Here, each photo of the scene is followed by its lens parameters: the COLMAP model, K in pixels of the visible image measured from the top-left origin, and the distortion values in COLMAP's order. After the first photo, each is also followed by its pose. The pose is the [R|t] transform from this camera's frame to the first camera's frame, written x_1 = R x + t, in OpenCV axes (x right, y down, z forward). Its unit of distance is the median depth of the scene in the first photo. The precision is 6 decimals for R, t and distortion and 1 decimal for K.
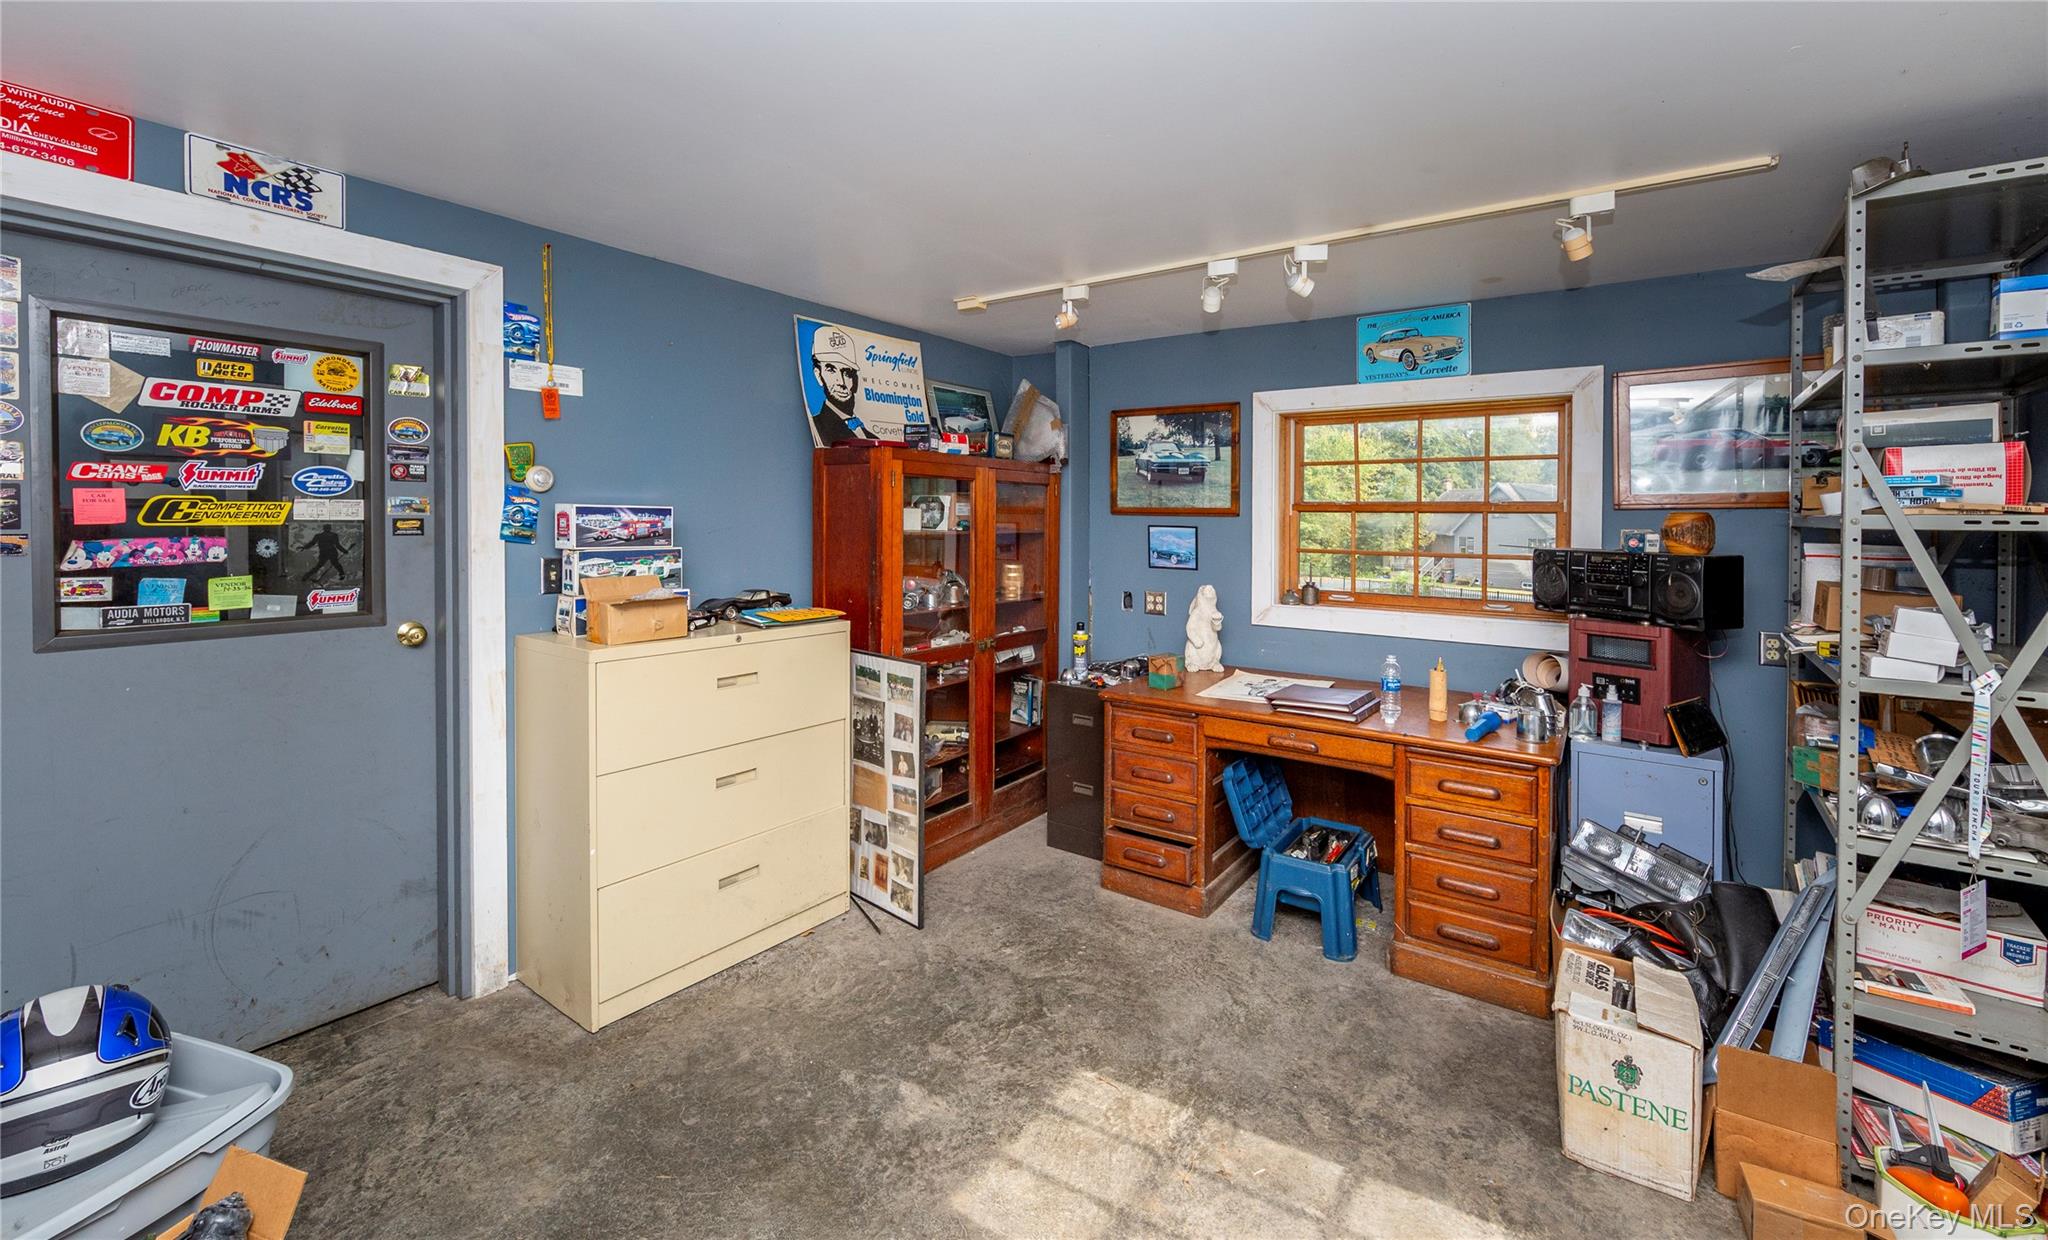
lens RADIAL K [[844.4, 0, 1026.9], [0, 844.4, 525.2], [0, 0, 1]] dist [0.000060, -0.000109]
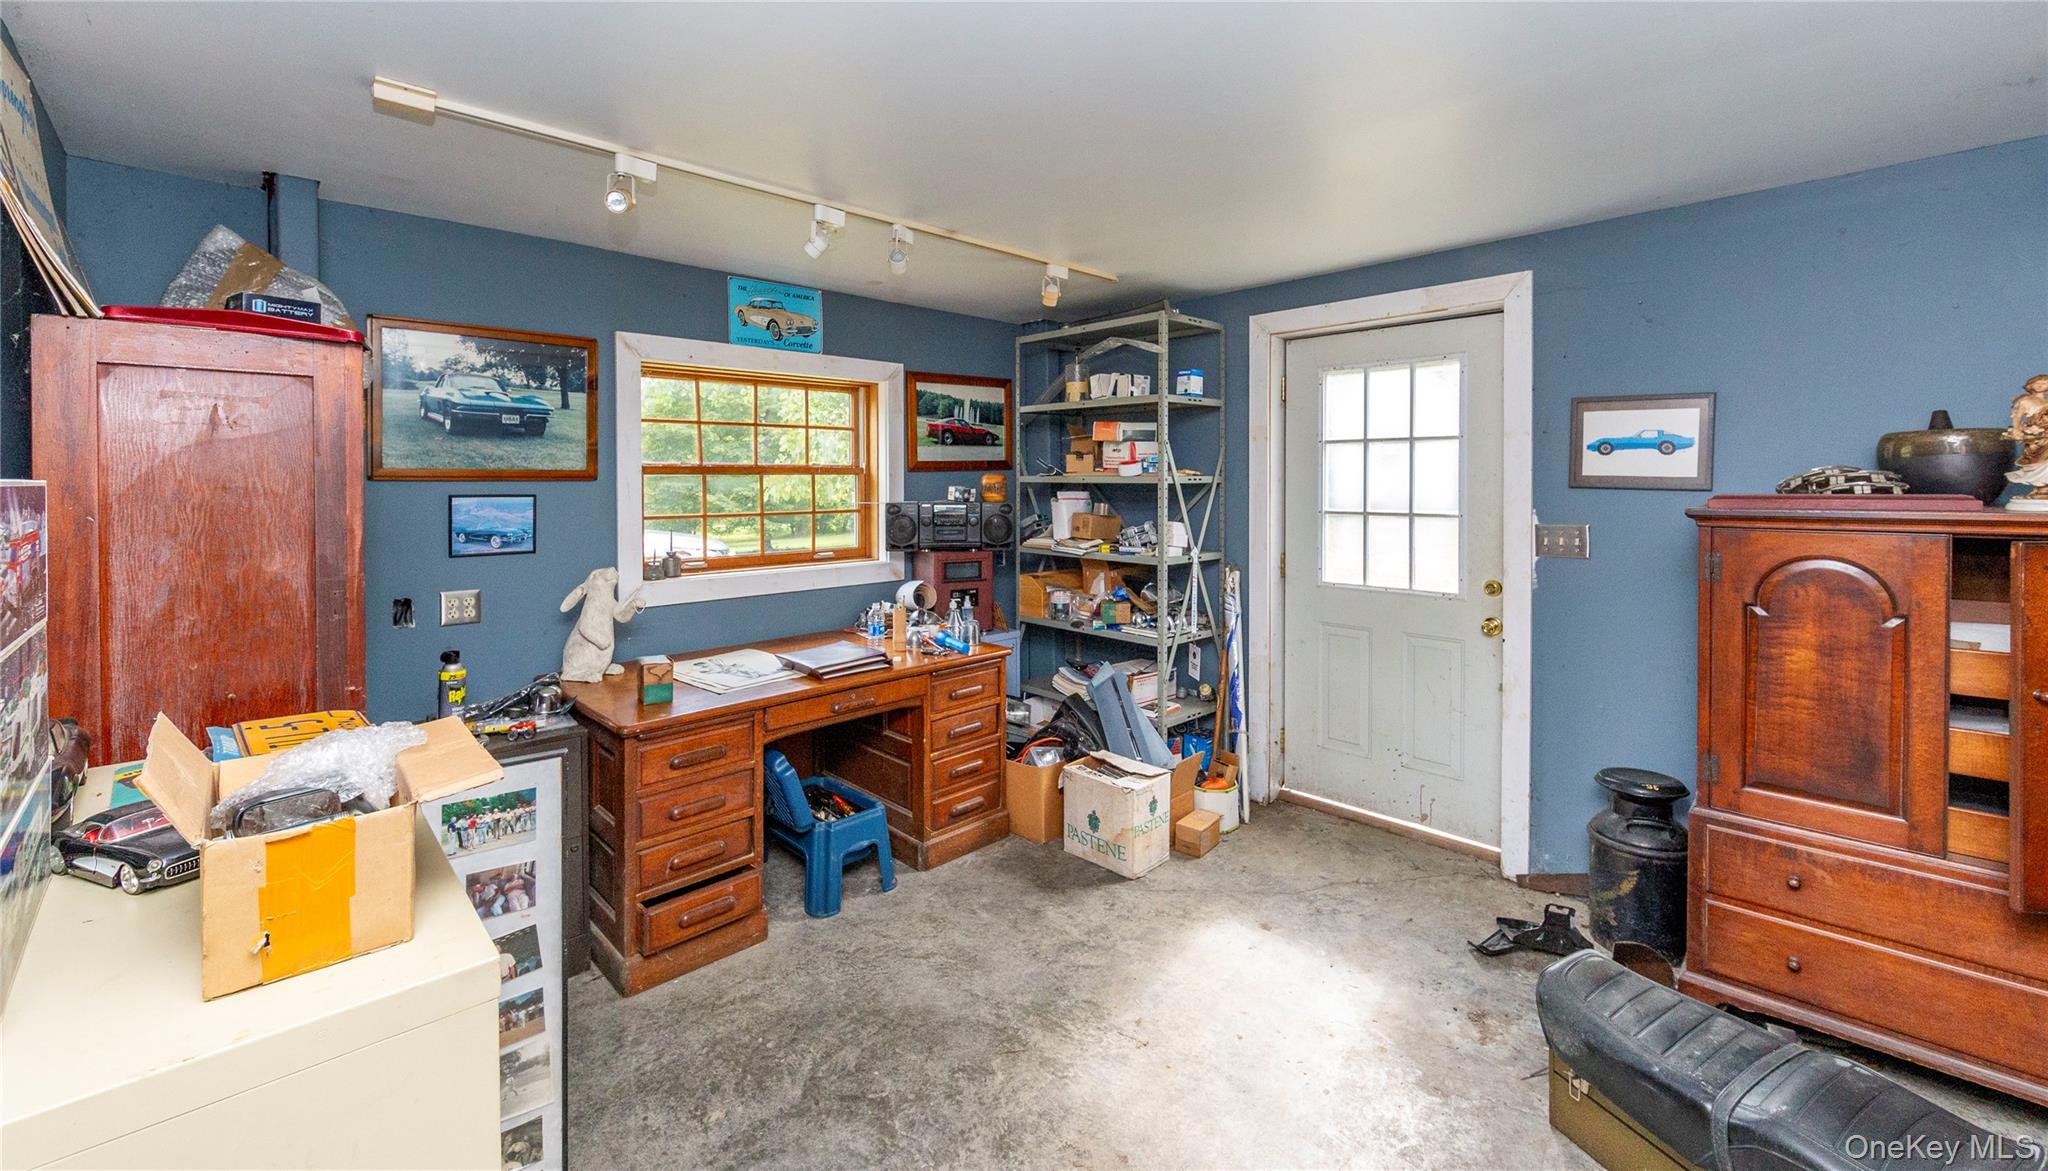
lens RADIAL K [[840.9, 0, 1026.2], [0, 840.9, 480.6], [0, 0, 1]] dist [-0.001354, -0.000116]
pose [[0.170022, -0.015139, 0.985324, -0.538582], [0.013115, 0.999828, 0.013099, -0.017465], [-0.985353, 0.010696, 0.170191, 0.520525]]
